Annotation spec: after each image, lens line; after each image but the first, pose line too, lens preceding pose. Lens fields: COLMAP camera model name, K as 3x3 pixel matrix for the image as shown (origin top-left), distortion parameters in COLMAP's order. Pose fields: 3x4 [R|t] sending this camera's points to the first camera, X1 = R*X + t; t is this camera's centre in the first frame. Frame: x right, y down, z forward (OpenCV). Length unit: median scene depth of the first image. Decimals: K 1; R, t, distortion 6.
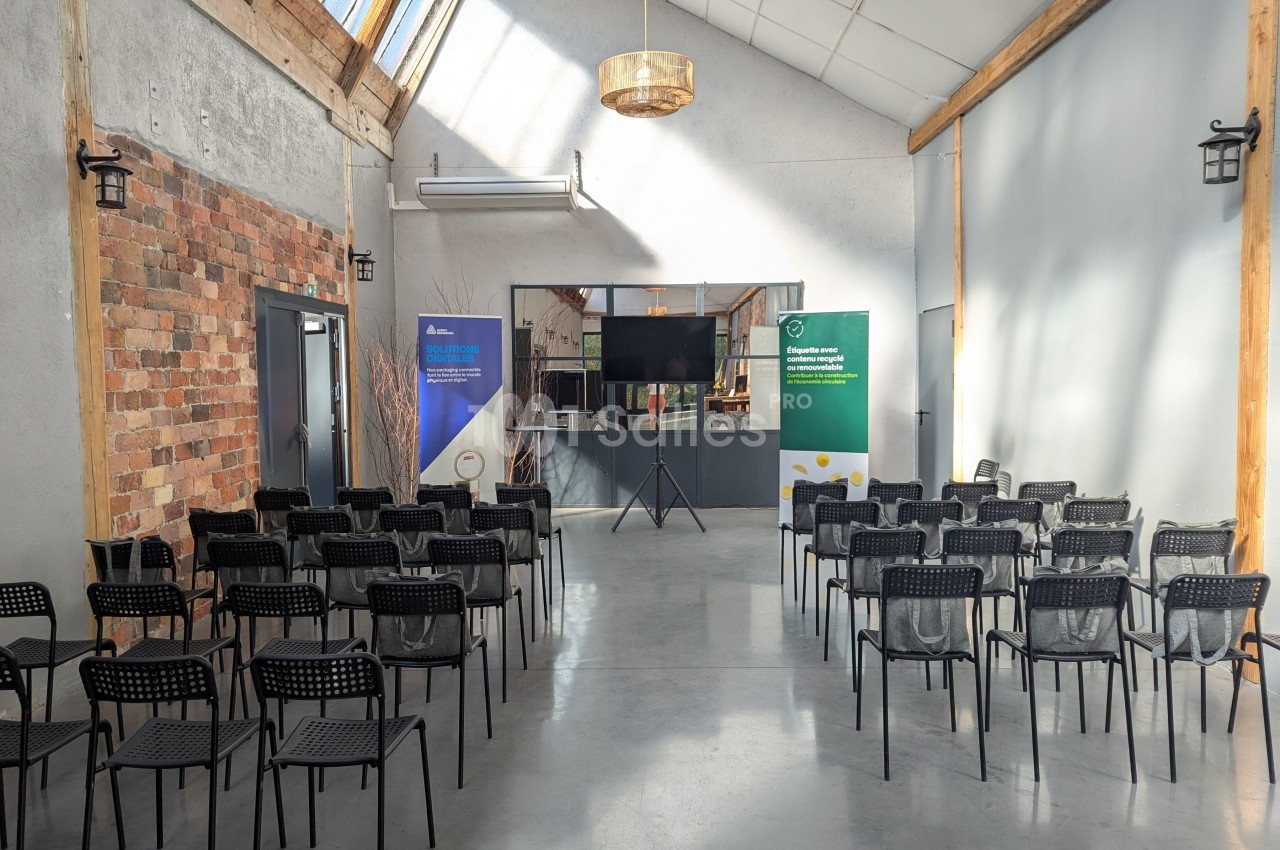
lens RADIAL K [[871.2, 0, 657.7], [0, 871.2, 399.6], [0, 0, 1]] dist [0.051637, -0.037497]
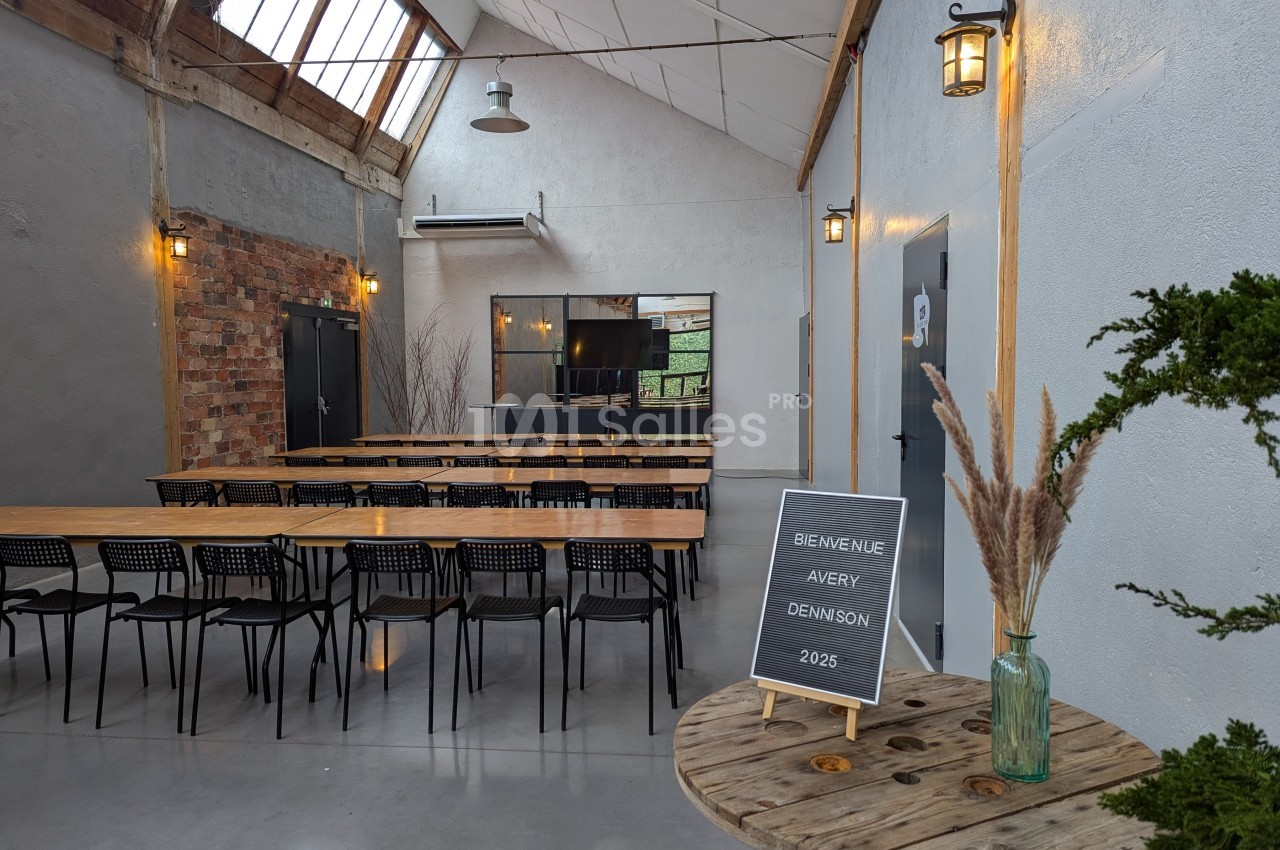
lens RADIAL K [[852.7, 0, 640.0], [0, 852.7, 425.0], [0, 0, 1]] dist [0.006002, 0.000459]
pose [[0.993276, 0.018763, -0.114240, 0.321090], [-0.014811, 0.999265, 0.035345, 0.019225], [0.114820, -0.033415, 0.992824, -0.375443]]
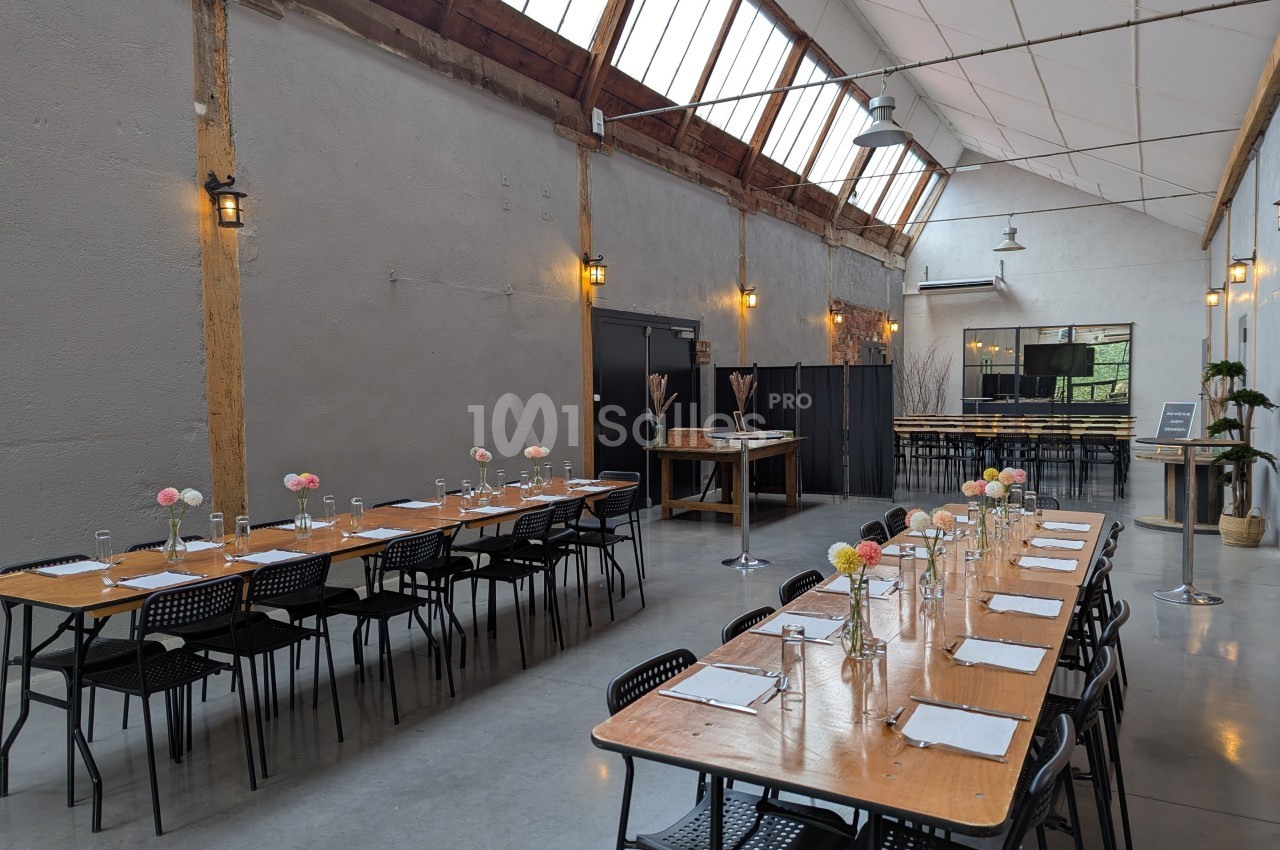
lens RADIAL K [[871.2, 0, 657.7], [0, 871.2, 399.6], [0, 0, 1]] dist [0.051637, -0.037497]
pose [[0.871727, 0.020082, -0.489580, 0.321051], [-0.022930, 0.999737, 0.000180, 0.067033], [0.489455, 0.011069, 0.871958, -1.687060]]
